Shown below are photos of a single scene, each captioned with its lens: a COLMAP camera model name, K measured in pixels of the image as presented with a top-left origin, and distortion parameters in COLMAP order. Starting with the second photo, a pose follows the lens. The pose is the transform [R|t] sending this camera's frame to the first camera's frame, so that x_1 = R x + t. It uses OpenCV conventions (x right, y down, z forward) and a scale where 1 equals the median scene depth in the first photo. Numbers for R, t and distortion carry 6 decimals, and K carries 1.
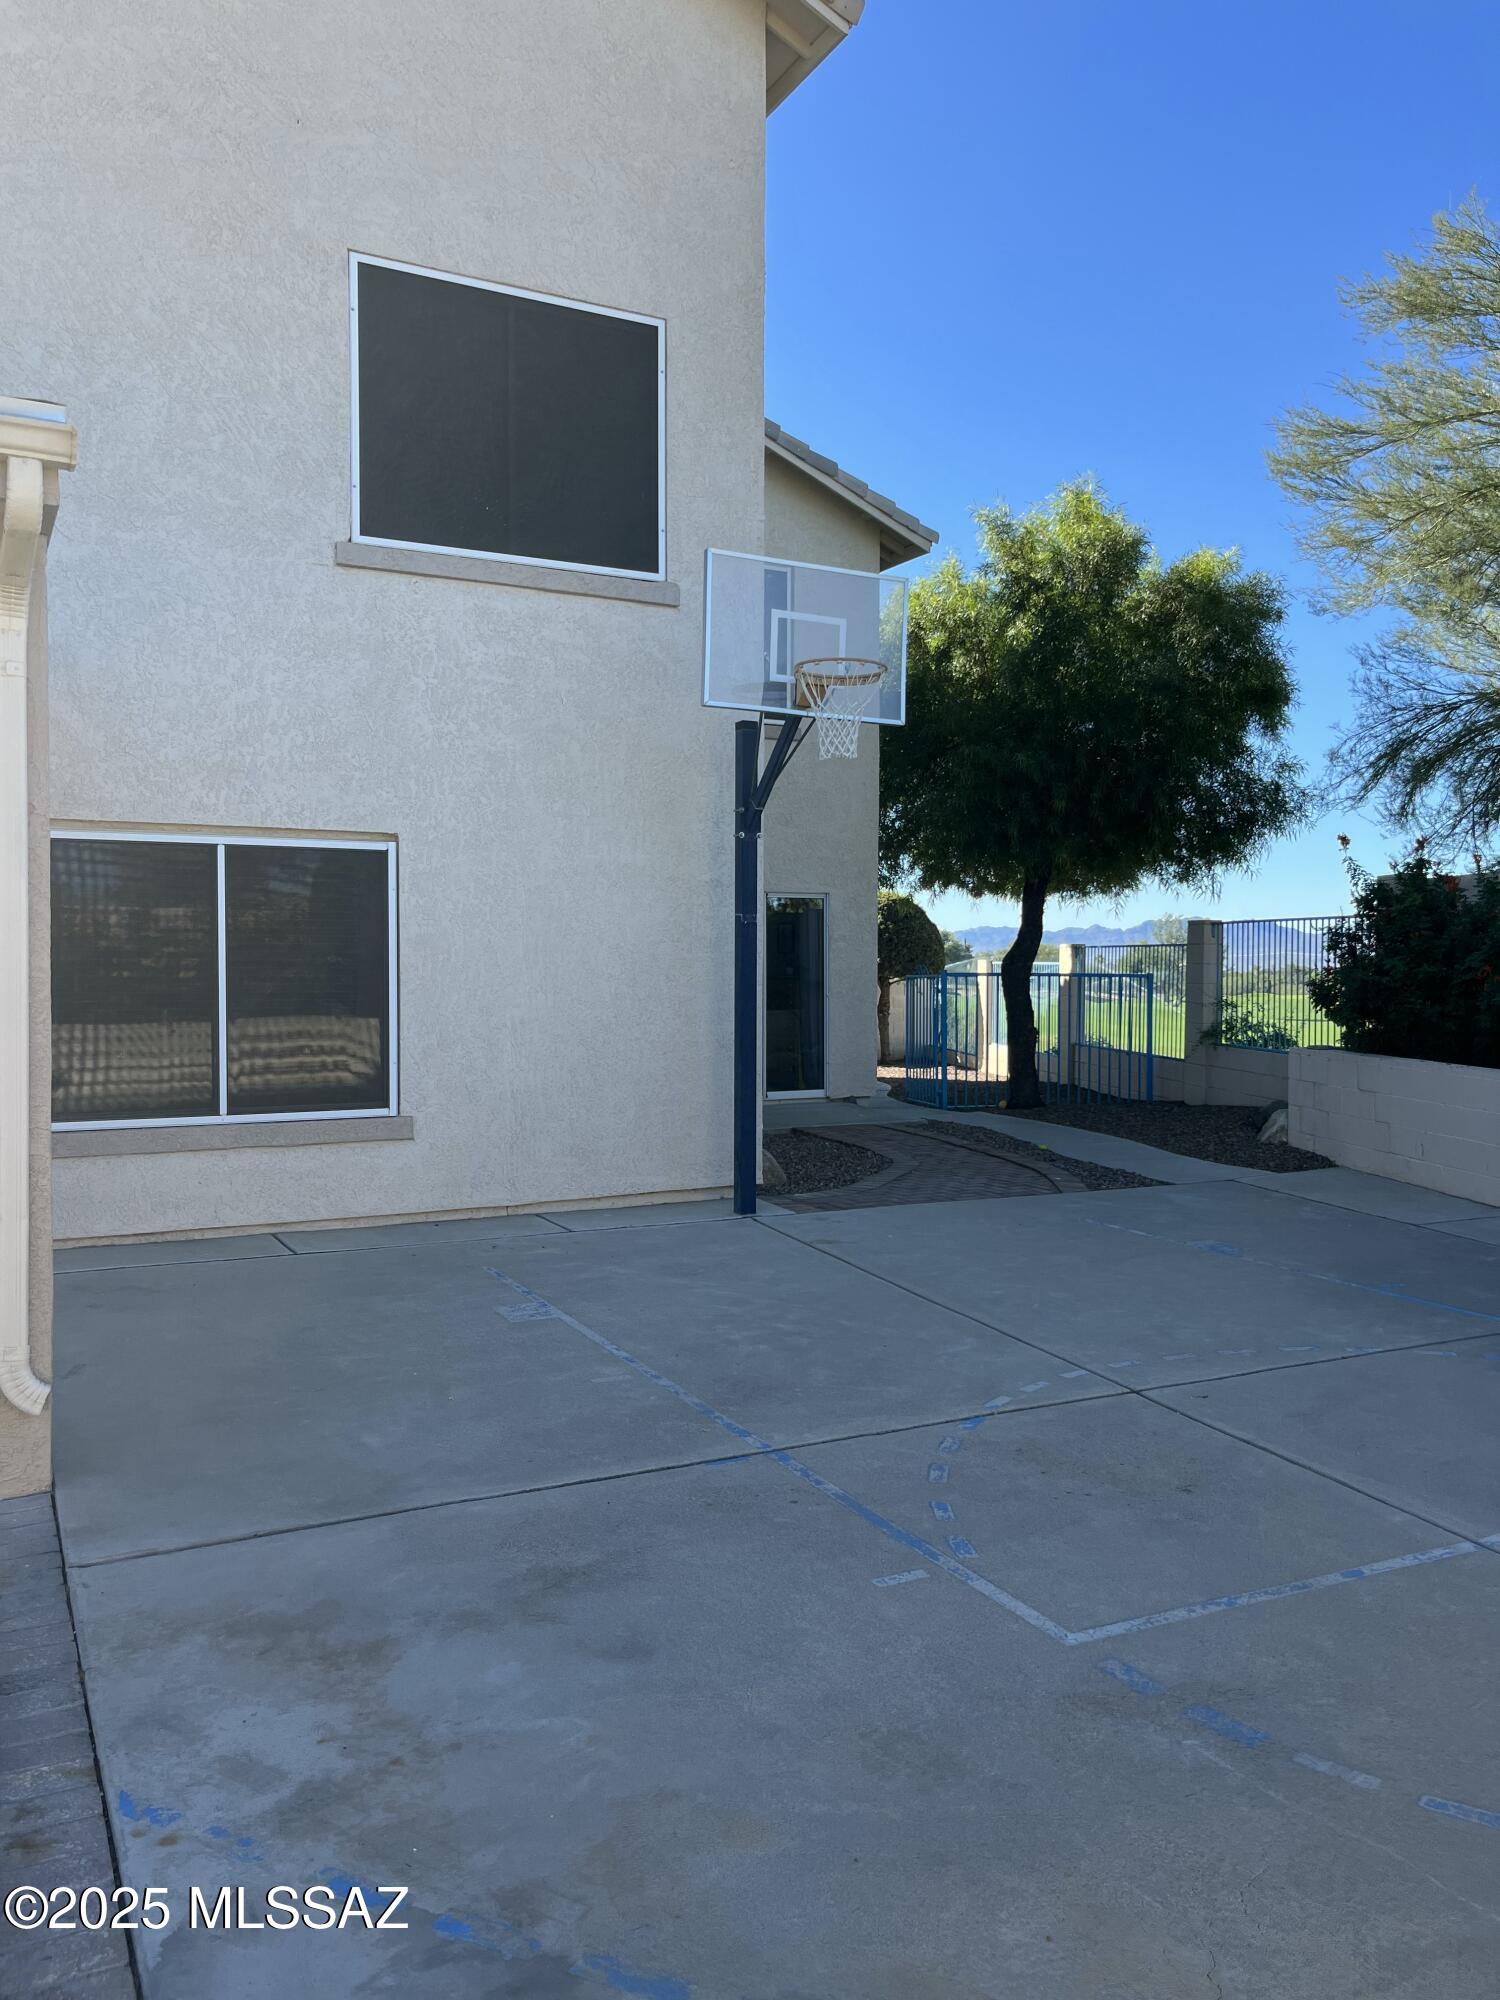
lens RADIAL K [[1518.6, 0, 752.0], [0, 1518.6, 996.5], [0, 0, 1]] dist [0.005009, -0.012541]
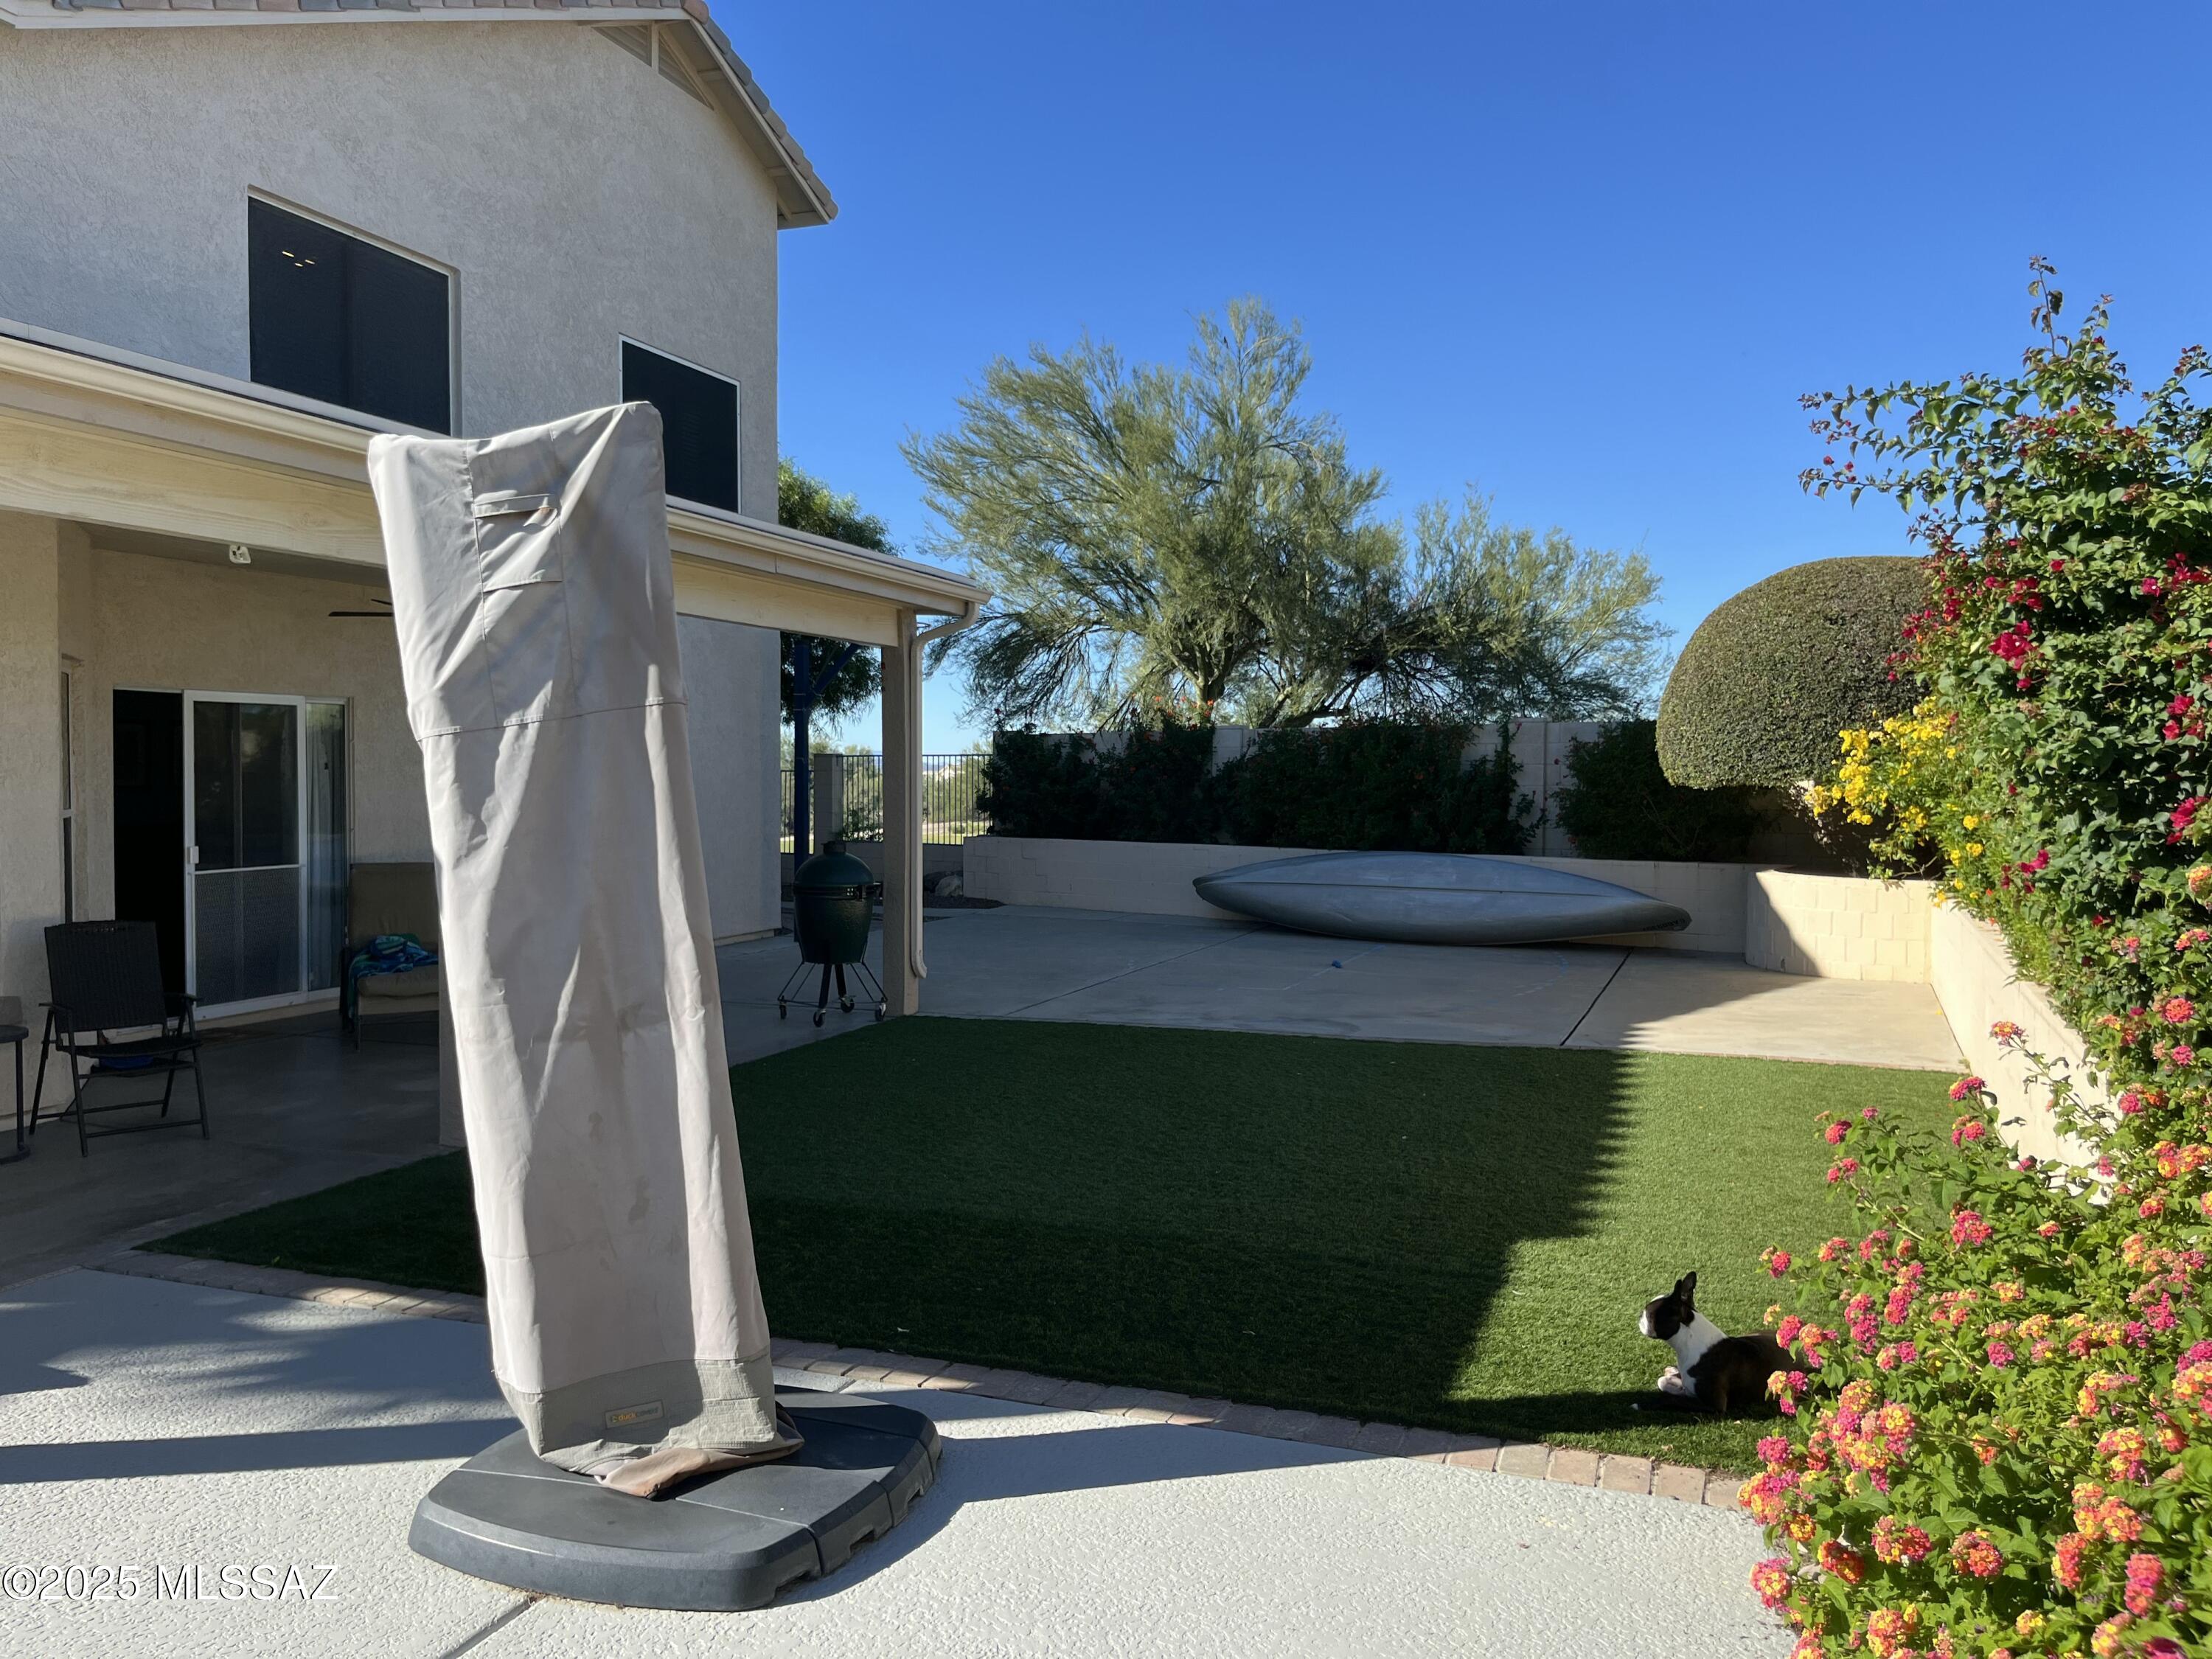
lens RADIAL K [[1679.6, 0, 1104.9], [0, 1679.6, 827.0], [0, 0, 1]] dist [0.005009, -0.012541]
pose [[0.711872, -0.046349, 0.700778, -0.802626], [0.047238, 0.998720, 0.018069, -0.001105], [-0.700718, 0.020241, 0.713151, -0.385217]]
